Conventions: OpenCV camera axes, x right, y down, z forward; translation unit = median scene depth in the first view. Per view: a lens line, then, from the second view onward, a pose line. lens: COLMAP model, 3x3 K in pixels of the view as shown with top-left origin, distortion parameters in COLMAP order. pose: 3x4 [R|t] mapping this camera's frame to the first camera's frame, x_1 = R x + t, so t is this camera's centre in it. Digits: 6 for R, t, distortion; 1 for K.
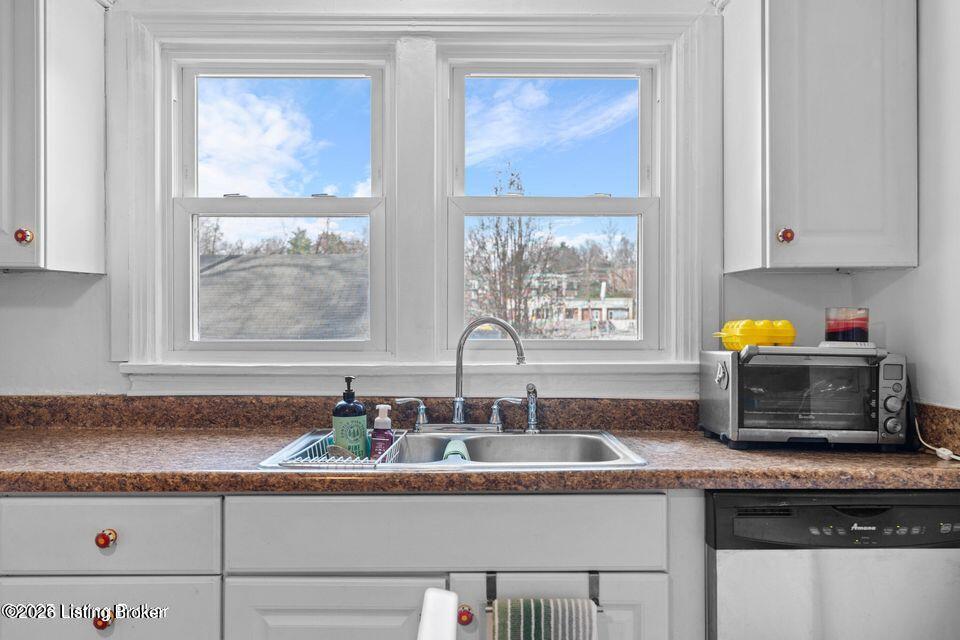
lens RADIAL K [[745.7, 0, 483.7], [0, 745.7, 311.5], [0, 0, 1]] dist [-0.002238, 0.011782]
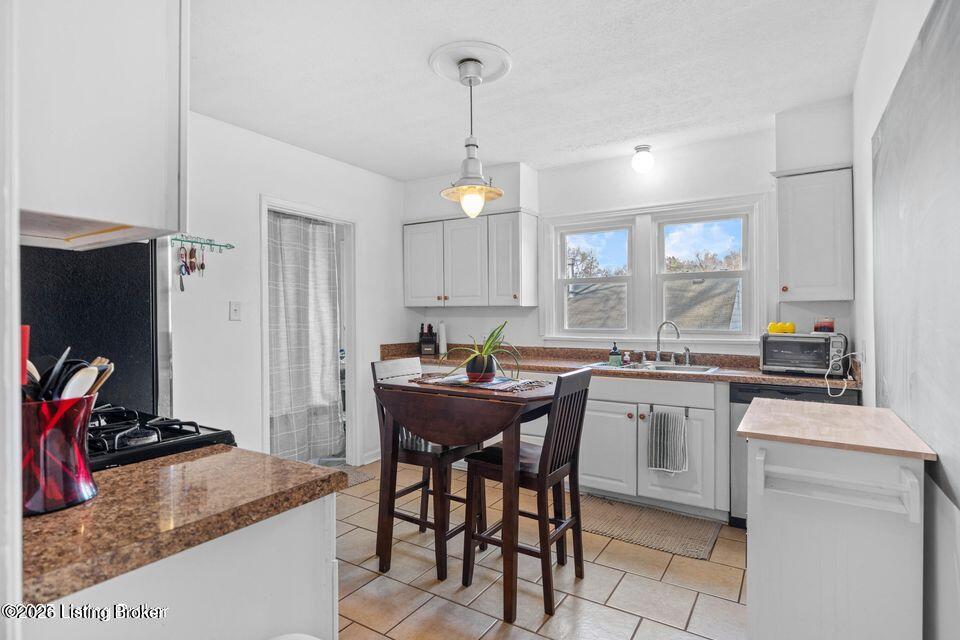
lens RADIAL K [[498.8, 0, 479.7], [0, 498.8, 319.6], [0, 0, 1]] dist [0.002126, 0.000270]
pose [[0.839803, -0.000162, -0.542892, 0.397642], [0.008717, 0.999875, 0.013185, -0.026289], [0.542822, -0.015805, 0.839699, -0.835117]]
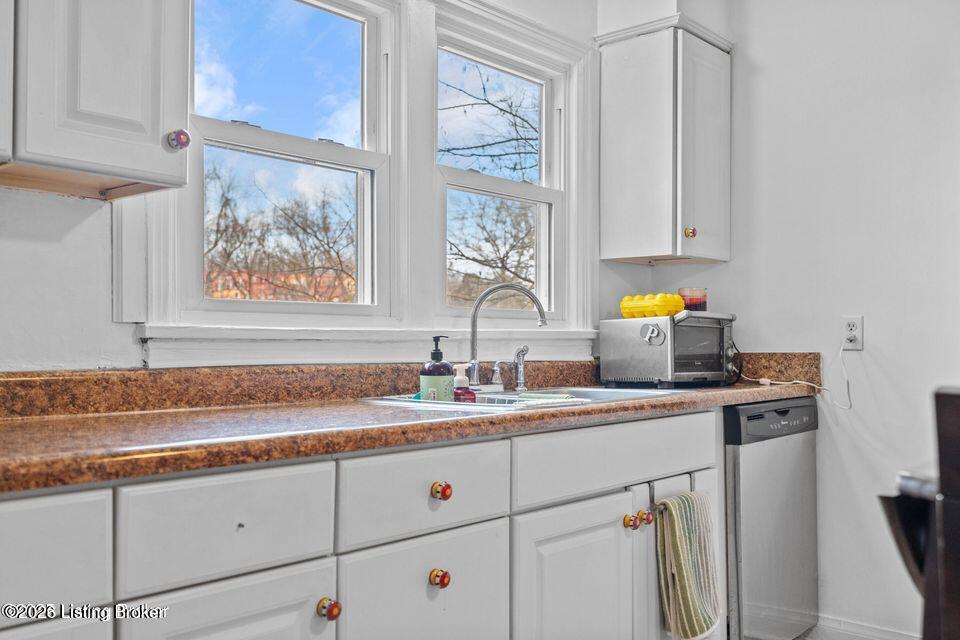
lens RADIAL K [[879.7, 0, 487.4], [0, 879.7, 329.7], [0, 0, 1]] dist [0.043190, 0.000000]
pose [[0.669583, 0.008787, 0.742685, -0.936895], [-0.008000, 0.999957, -0.004618, 0.078407], [-0.742694, -0.002850, 0.669625, 0.161437]]
